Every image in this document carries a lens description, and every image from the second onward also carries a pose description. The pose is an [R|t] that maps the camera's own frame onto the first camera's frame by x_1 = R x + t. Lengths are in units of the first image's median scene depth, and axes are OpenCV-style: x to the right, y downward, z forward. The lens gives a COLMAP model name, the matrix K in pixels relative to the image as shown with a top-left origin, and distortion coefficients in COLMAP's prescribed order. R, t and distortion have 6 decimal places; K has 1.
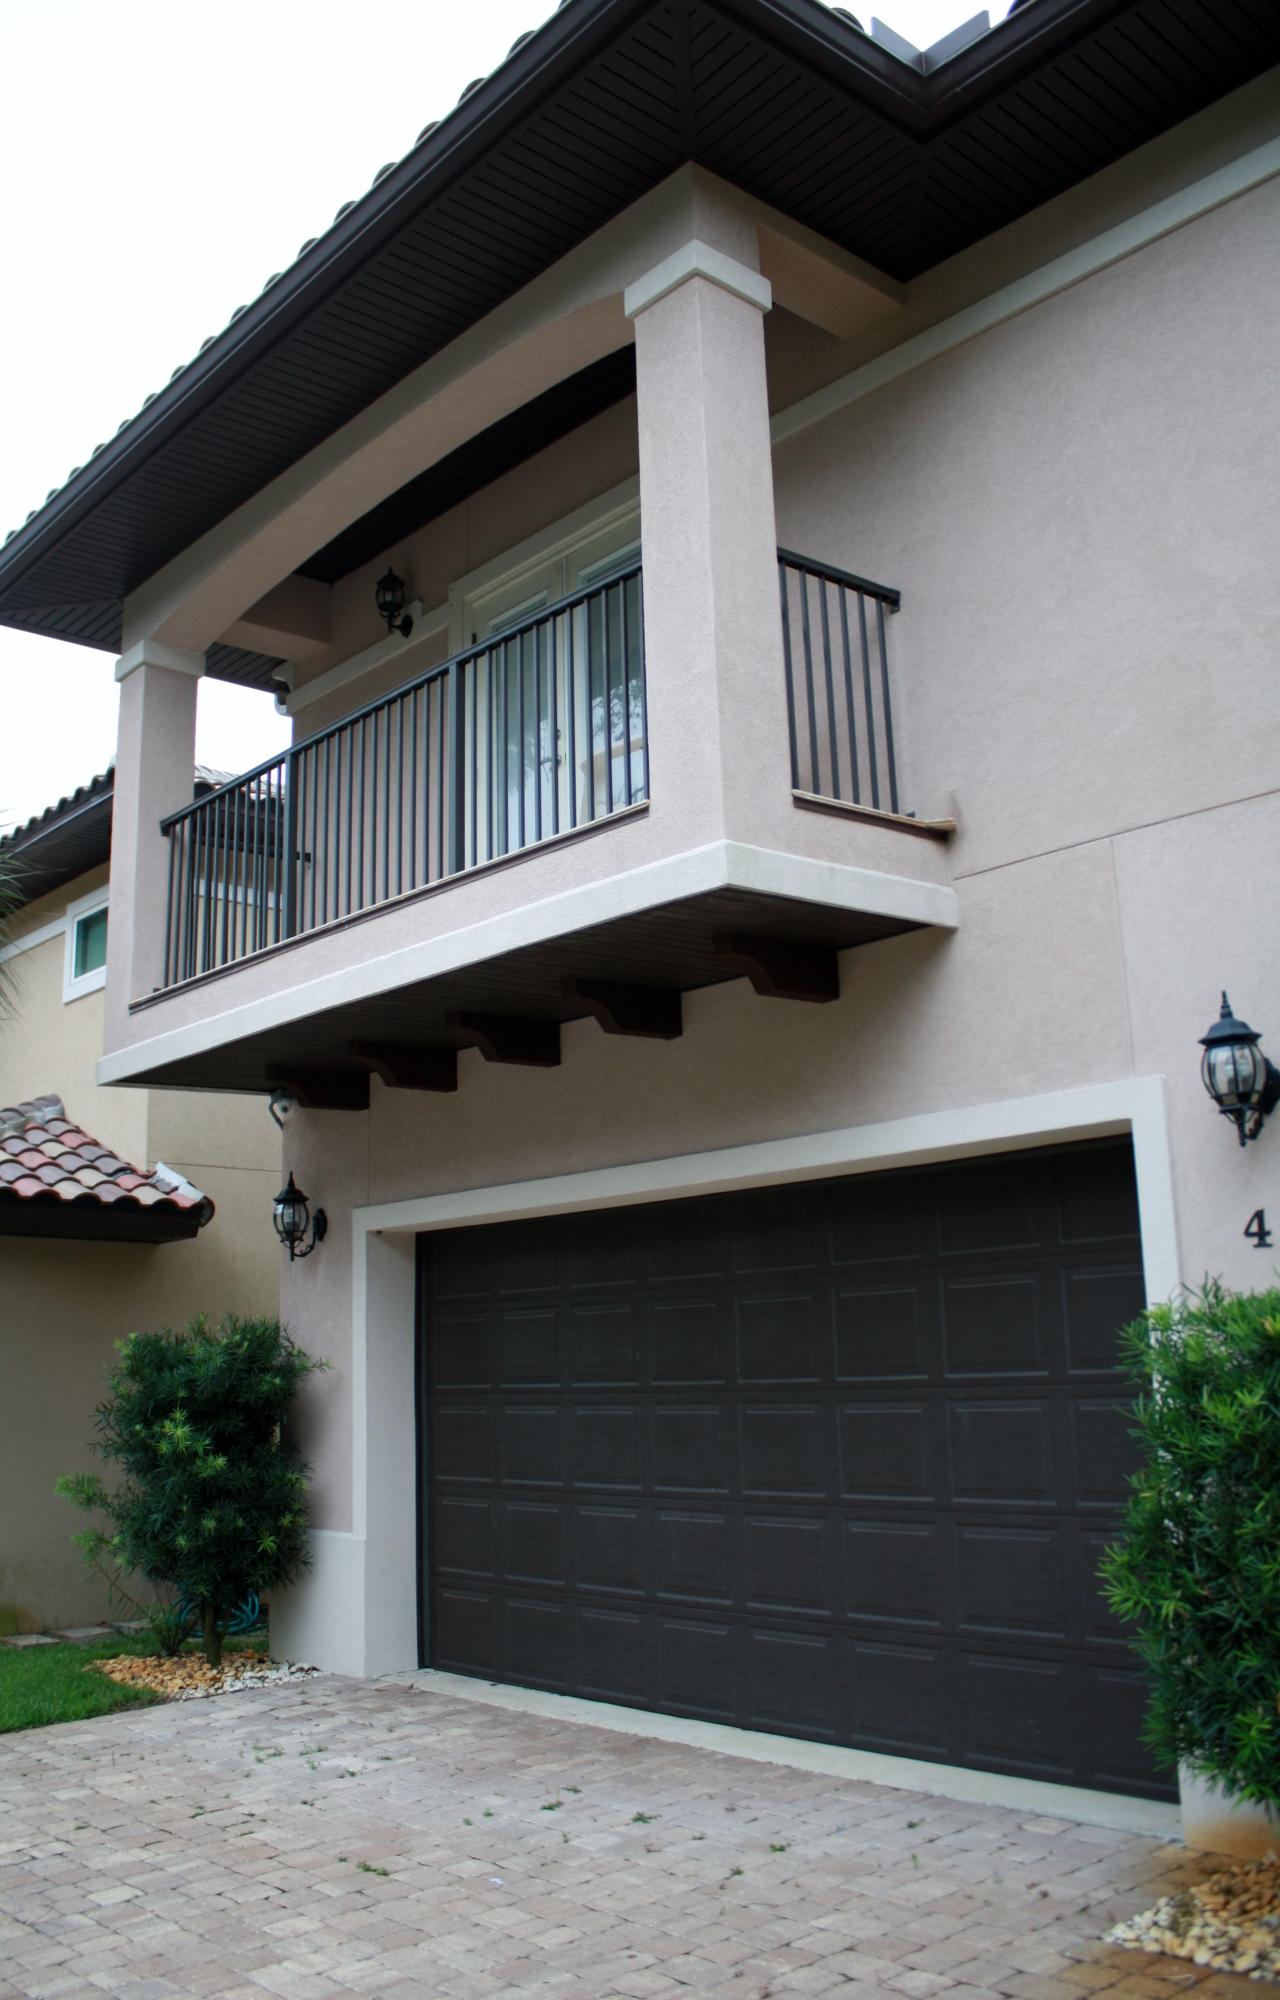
lens RADIAL K [[1697.2, 0, 640.0], [0, 1697.2, 1000.0], [0, 0, 1]] dist [-0.138037, -0.000088]
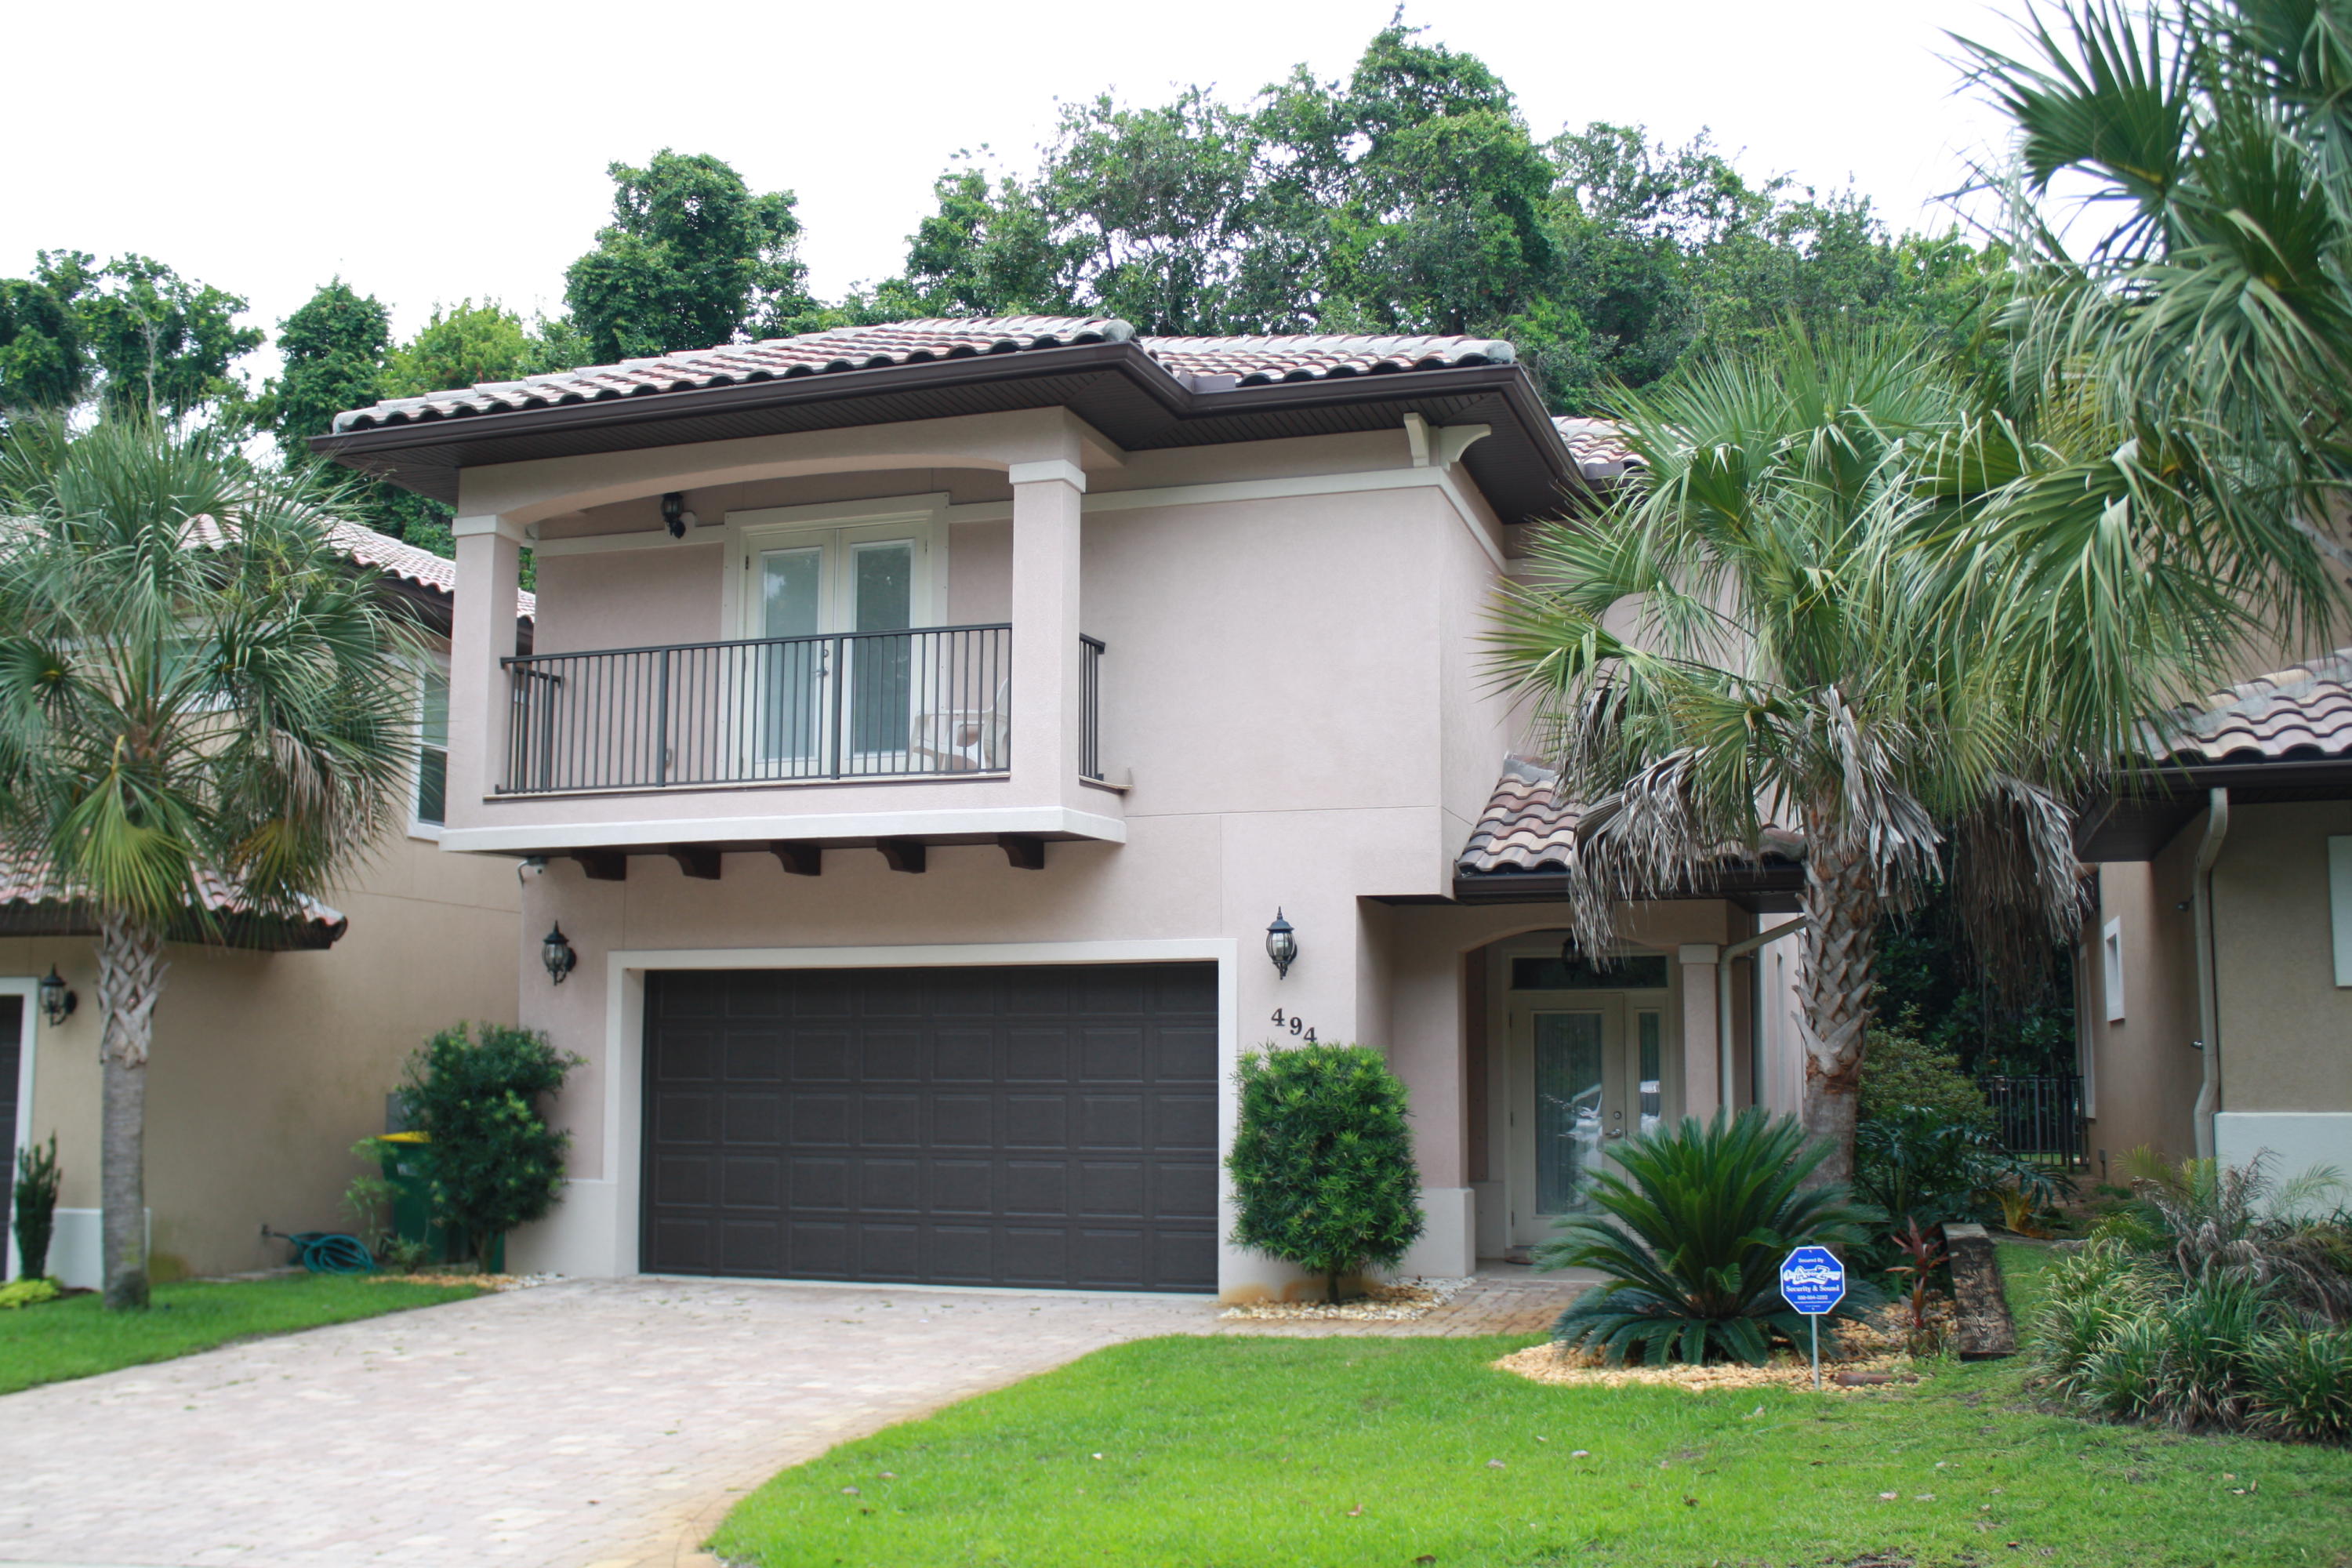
lens RADIAL K [[2353.5, 0, 1176.0], [0, 2353.5, 784.0], [0, 0, 1]] dist [-0.204186, 0.001260]
pose [[0.859661, 0.091867, 0.502536, -1.009607], [-0.131142, 0.990418, 0.043284, -0.213942], [-0.493745, -0.103113, 0.863472, -1.186811]]
